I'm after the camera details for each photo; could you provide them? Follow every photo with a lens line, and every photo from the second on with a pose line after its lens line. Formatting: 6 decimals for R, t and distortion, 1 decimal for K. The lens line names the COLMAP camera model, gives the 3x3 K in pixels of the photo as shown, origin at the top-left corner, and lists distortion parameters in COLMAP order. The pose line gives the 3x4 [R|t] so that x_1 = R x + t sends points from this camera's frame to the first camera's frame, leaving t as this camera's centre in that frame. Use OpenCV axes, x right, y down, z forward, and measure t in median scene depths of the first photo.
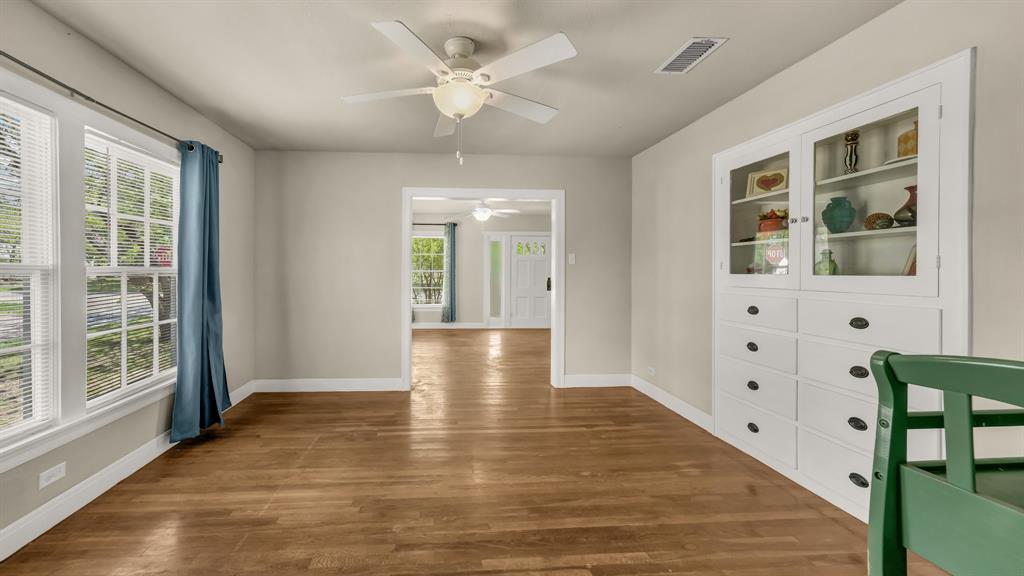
lens RADIAL K [[365.3, 0, 459.6], [0, 365.3, 275.0], [0, 0, 1]] dist [0.000557, 0.000083]
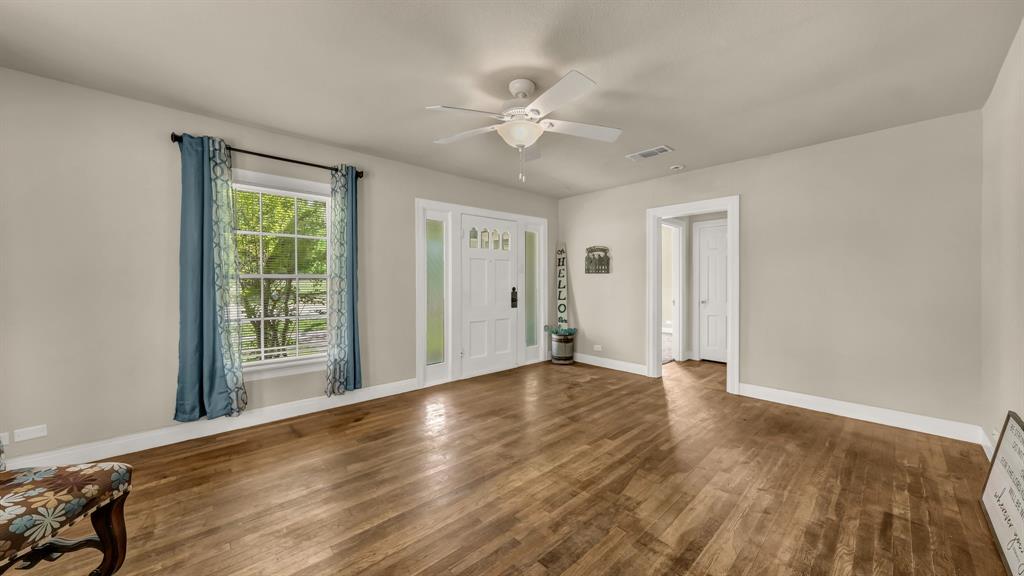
lens RADIAL K [[350.3, 0, 501.7], [0, 350.3, 278.9], [0, 0, 1]] dist [-0.000581, 0.000006]
pose [[0.786358, -0.001152, 0.617770, -0.307118], [0.009099, 0.999911, -0.009717, 0.000888], [-0.617704, 0.013262, 0.786299, 1.151752]]
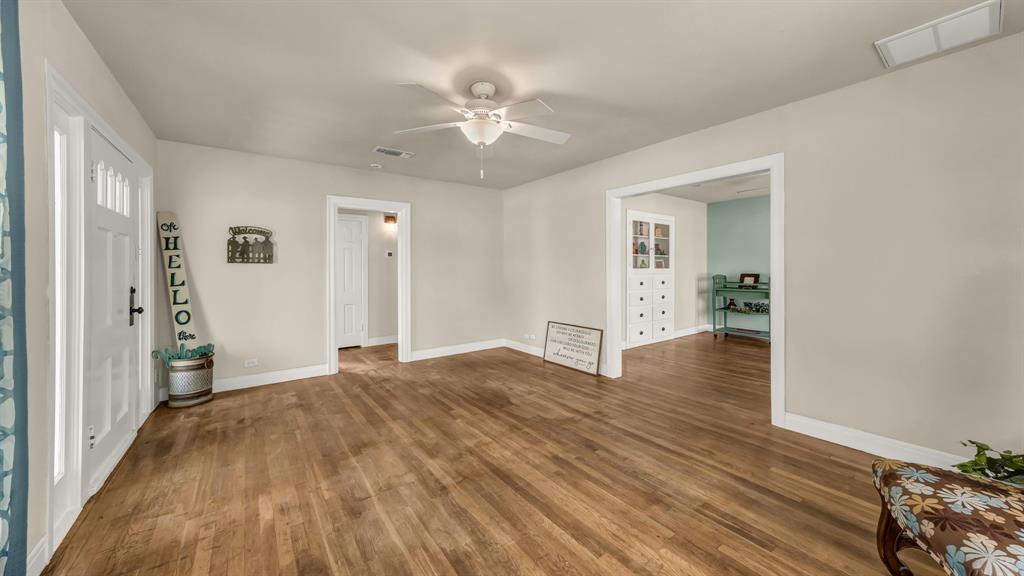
lens RADIAL K [[393.3, 0, 509.9], [0, 393.3, 266.9], [0, 0, 1]] dist [-0.000178, -0.000025]
pose [[-0.555775, 0.004680, 0.831320, -0.782558], [0.013072, 0.999910, 0.003110, -0.028498], [-0.831230, 0.012595, -0.555786, 2.882269]]
